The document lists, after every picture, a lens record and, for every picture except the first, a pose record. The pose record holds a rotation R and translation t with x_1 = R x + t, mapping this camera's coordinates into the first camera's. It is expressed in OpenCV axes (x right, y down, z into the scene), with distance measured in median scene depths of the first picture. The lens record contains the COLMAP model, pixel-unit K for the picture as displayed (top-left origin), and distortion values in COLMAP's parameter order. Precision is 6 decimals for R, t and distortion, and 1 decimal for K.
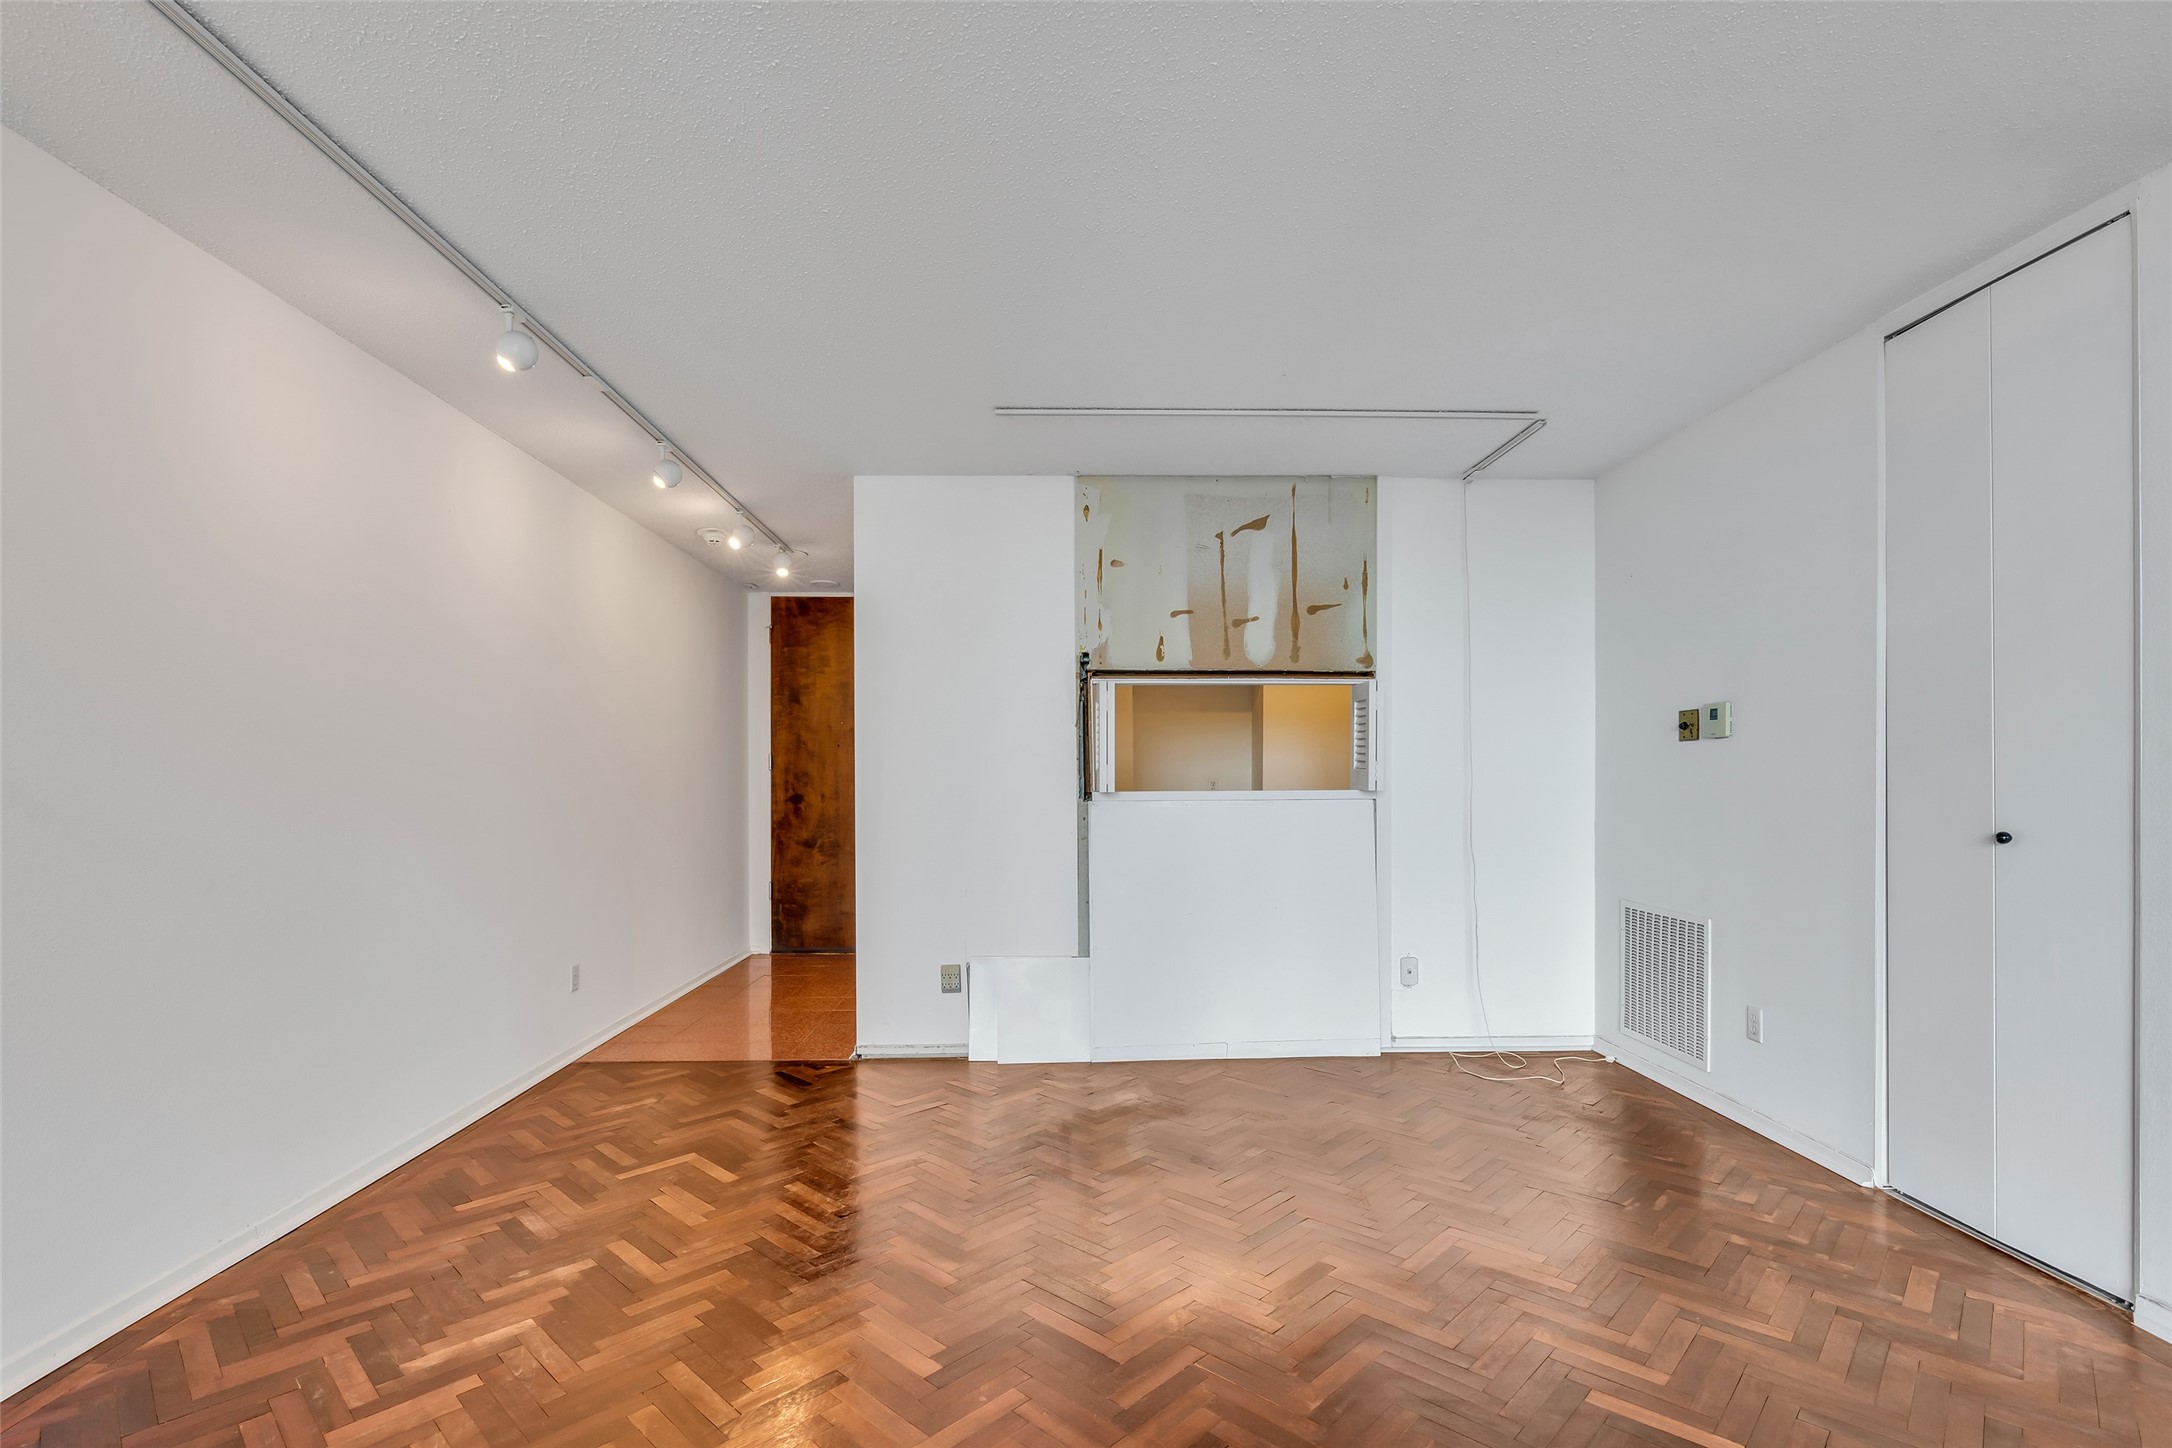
lens RADIAL K [[1018.0, 0, 1060.4], [0, 1018.0, 784.7], [0, 0, 1]] dist [-0.018342, 0.004451]
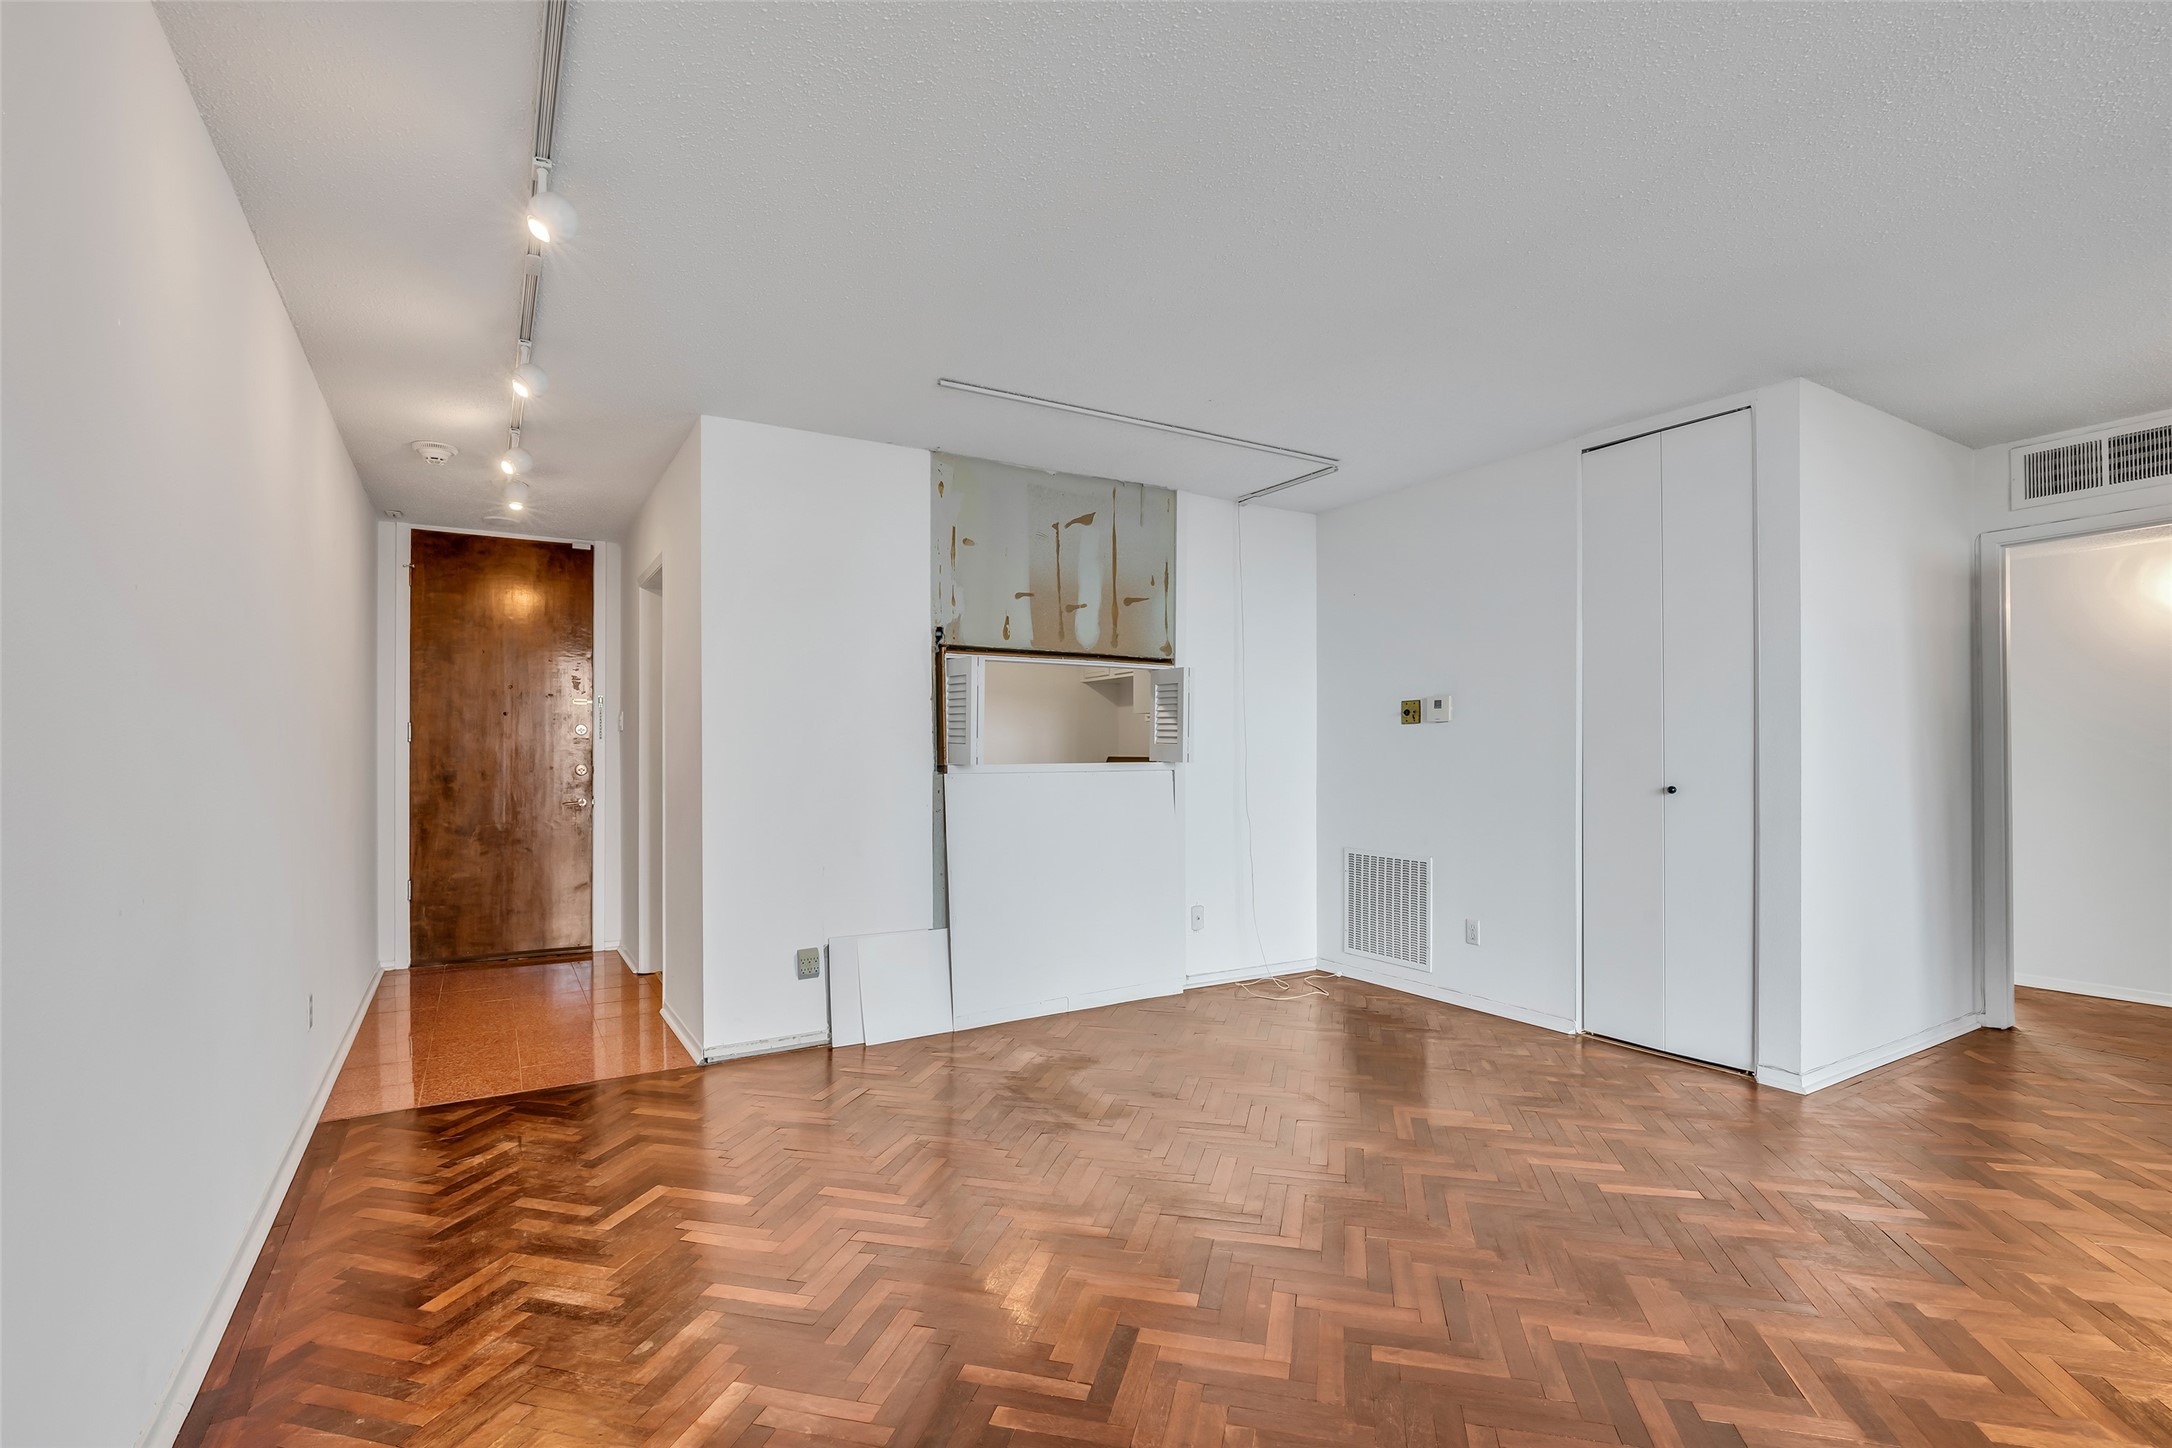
lens RADIAL K [[1018.0, 0, 1074.8], [0, 1018.0, 750.4], [0, 0, 1]] dist [-0.018342, 0.004451]
pose [[0.867358, 0.003016, 0.497676, -0.362237], [0.002651, 0.999939, -0.010680, 0.003843], [-0.497678, 0.010583, 0.867297, 0.058659]]
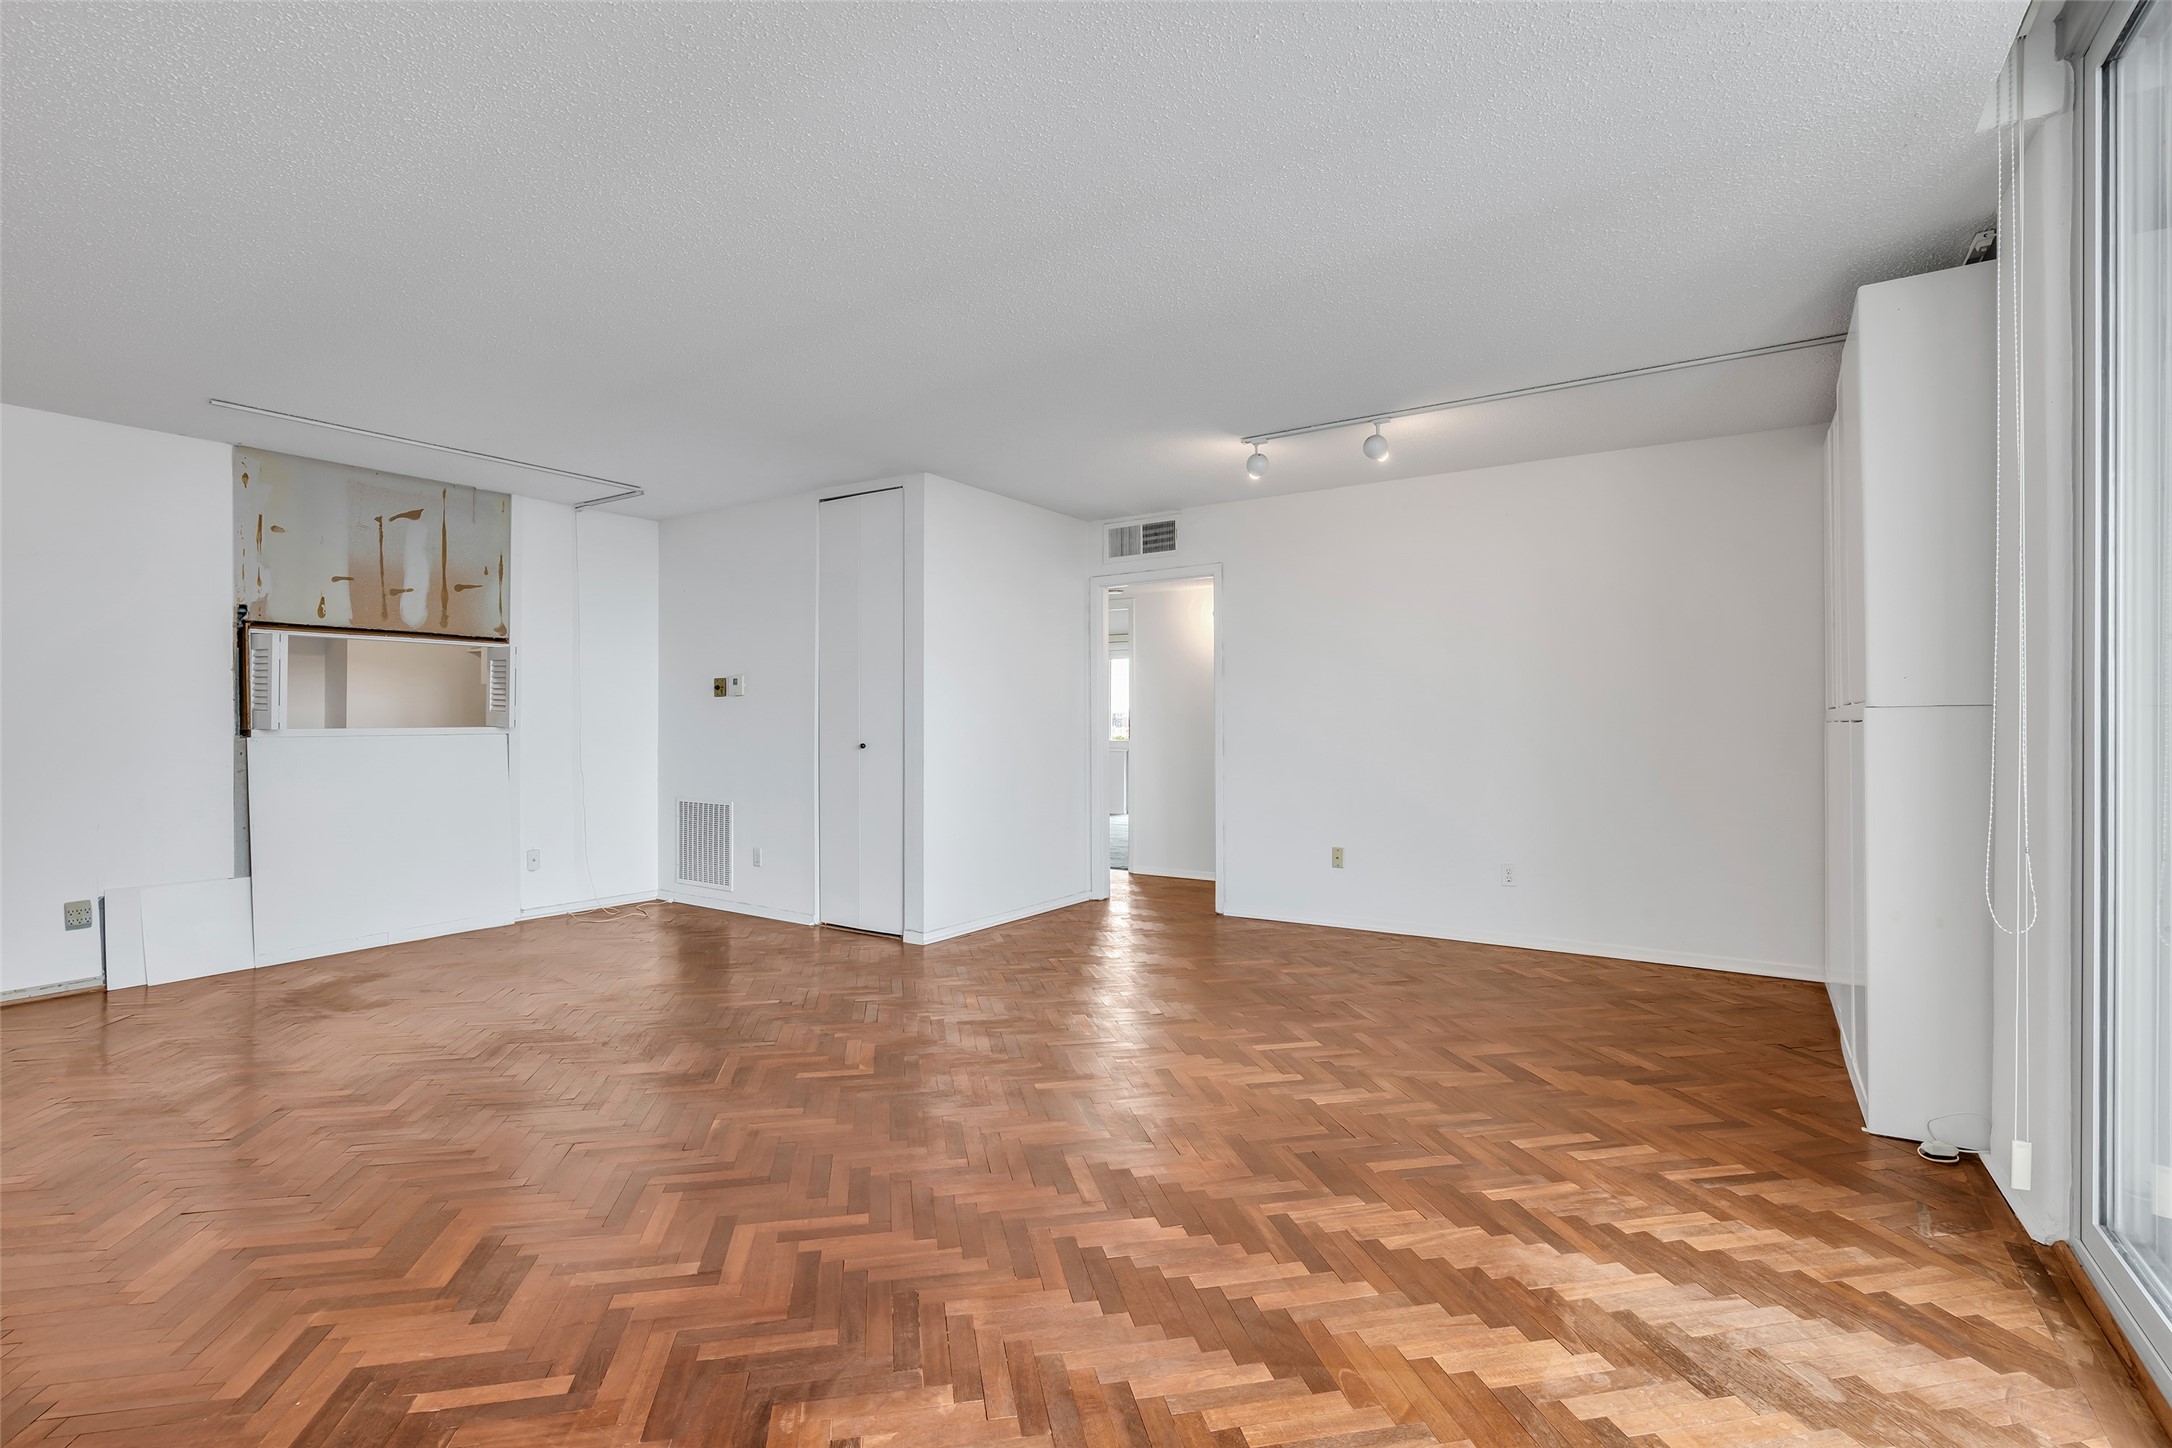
lens RADIAL K [[1018.0, 0, 1087.9], [0, 1018.0, 719.0], [0, 0, 1]] dist [-0.018342, 0.004451]
pose [[0.565719, 0.003625, 0.824590, -0.362226], [0.002461, 0.999978, -0.006084, 0.004828], [-0.824594, 0.005471, 0.565698, -0.390320]]
